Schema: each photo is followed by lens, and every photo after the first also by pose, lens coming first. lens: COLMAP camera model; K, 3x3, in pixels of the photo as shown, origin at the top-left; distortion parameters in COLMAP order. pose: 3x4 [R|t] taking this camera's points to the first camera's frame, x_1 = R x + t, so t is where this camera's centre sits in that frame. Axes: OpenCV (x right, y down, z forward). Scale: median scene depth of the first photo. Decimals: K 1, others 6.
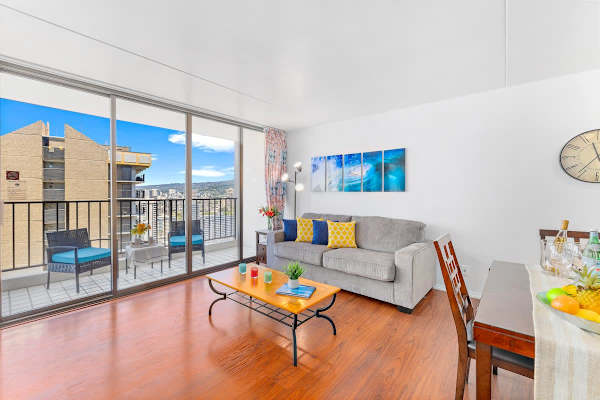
lens RADIAL K [[255.3, 0, 291.6], [0, 255.3, 193.8], [0, 0, 1]] dist [0.000314, -0.000142]
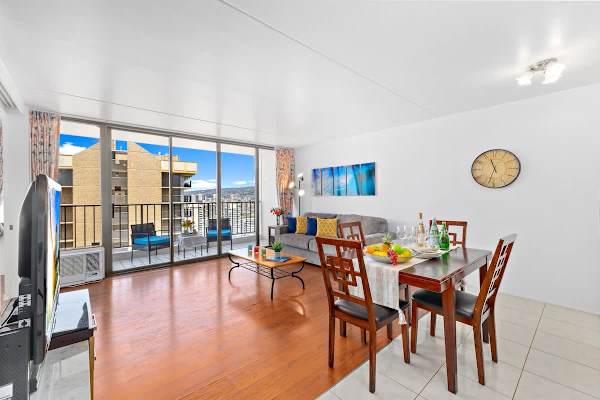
lens RADIAL K [[255.3, 0, 291.6], [0, 255.3, 193.8], [0, 0, 1]] dist [0.000314, -0.000142]
pose [[0.988835, -0.011807, -0.148544, 0.180617], [0.009796, 0.999850, -0.014265, -0.002165], [0.148690, 0.012650, 0.988803, -0.299056]]
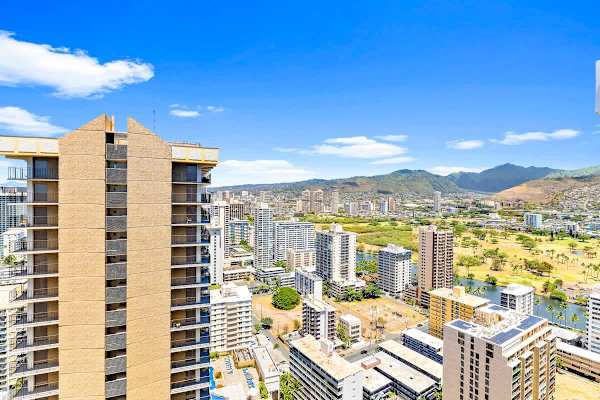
lens RADIAL K [[255.3, 0, 291.6], [0, 255.3, 193.8], [0, 0, 1]] dist [0.000314, -0.000142]
pose [[0.964068, 0.010327, -0.265455, -0.922499], [-0.010528, 0.999944, 0.000667, -0.144817], [0.265447, 0.002152, 0.964123, 2.378519]]
